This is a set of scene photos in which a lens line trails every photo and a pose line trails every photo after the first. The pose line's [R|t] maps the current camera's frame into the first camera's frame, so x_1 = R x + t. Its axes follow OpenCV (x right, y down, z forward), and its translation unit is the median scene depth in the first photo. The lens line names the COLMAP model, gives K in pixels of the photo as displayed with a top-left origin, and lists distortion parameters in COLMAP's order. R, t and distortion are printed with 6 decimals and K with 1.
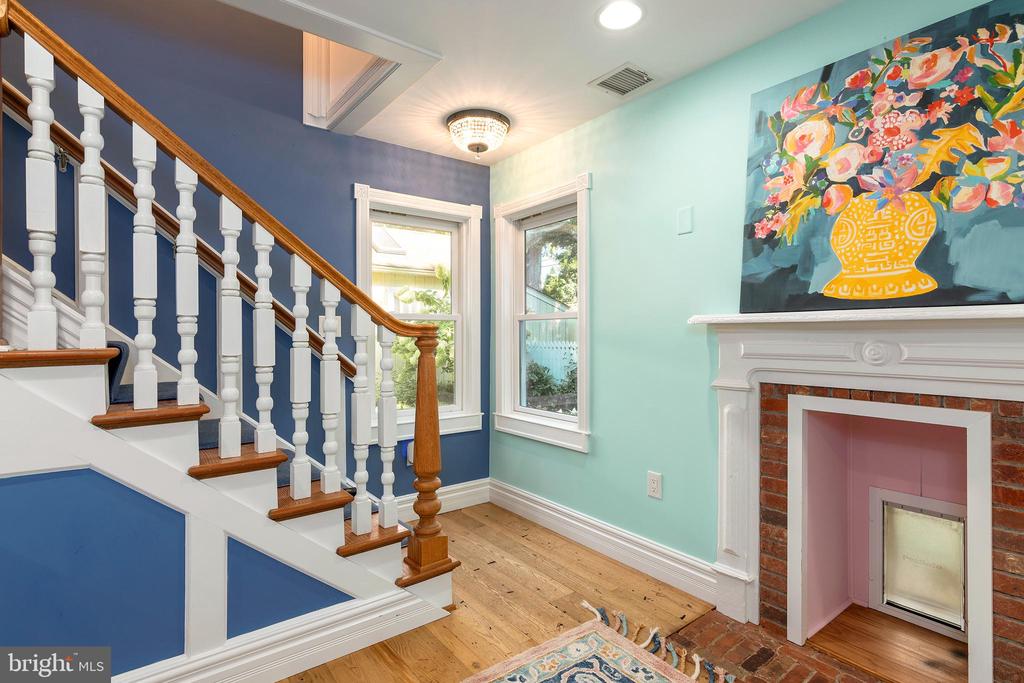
lens RADIAL K [[503.8, 0, 504.8], [0, 503.8, 336.7], [0, 0, 1]] dist [0.000703, 0.001354]
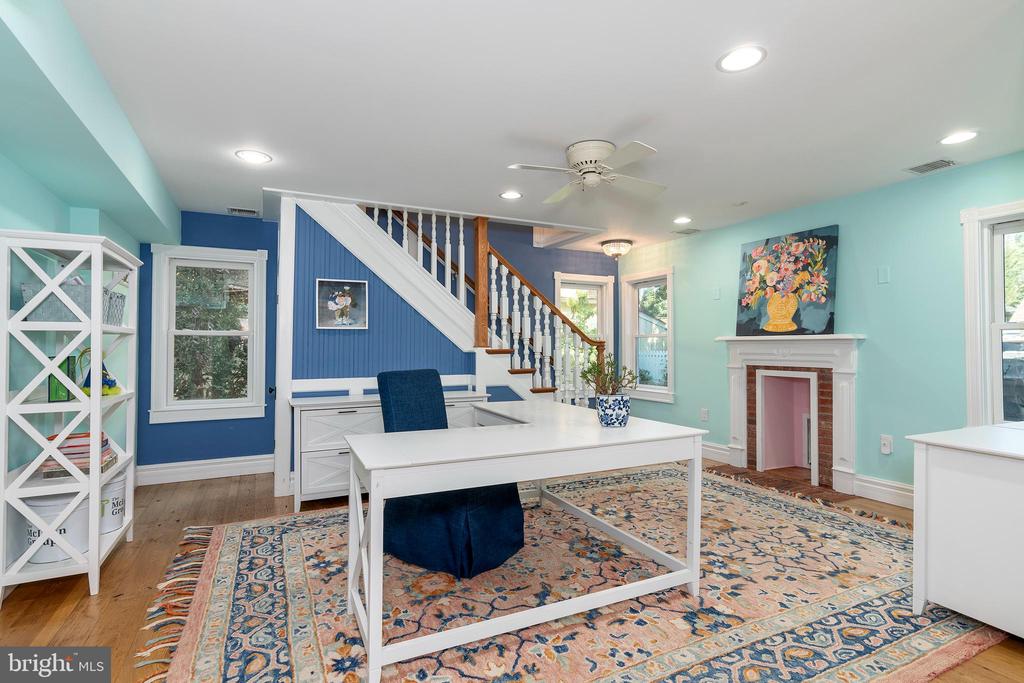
lens RADIAL K [[503.8, 0, 504.9], [0, 503.8, 337.3], [0, 0, 1]] dist [0.000703, 0.001354]
pose [[0.983163, -0.002150, -0.182720, -0.192381], [-0.001833, 0.999764, -0.021630, 0.014477], [0.182723, 0.021601, 0.982927, -1.677259]]
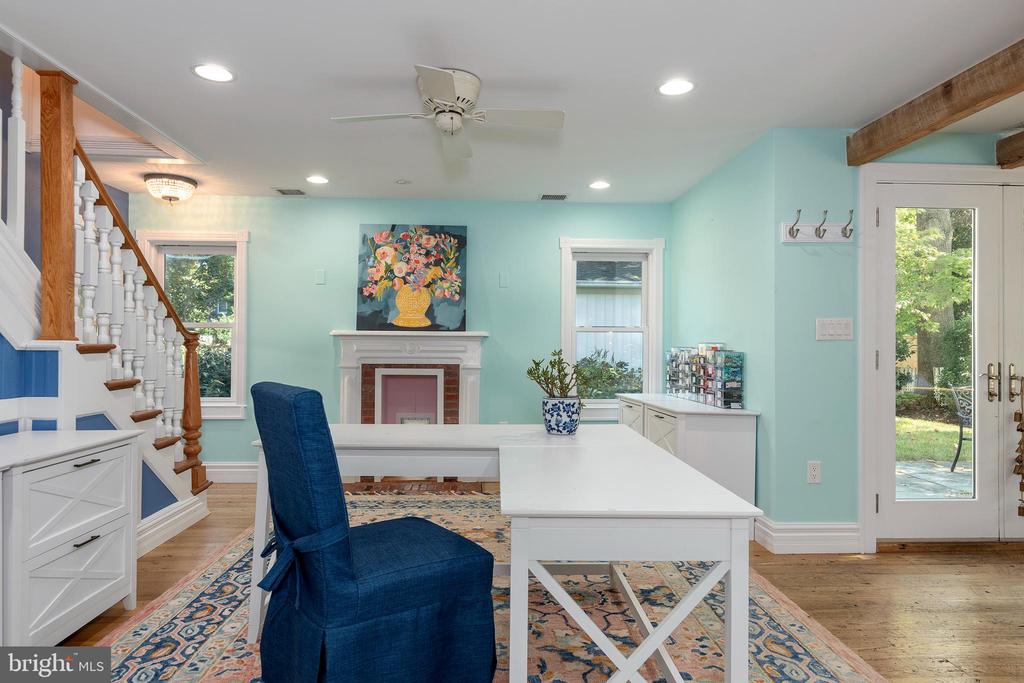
lens RADIAL K [[625.2, 0, 511.0], [0, 625.2, 342.0], [0, 0, 1]] dist [-0.006526, -0.004504]
pose [[0.558064, 0.010665, 0.829729, -1.390614], [-0.005847, 0.999943, -0.008920, 0.022669], [-0.829777, 0.000126, 0.558095, -1.017821]]
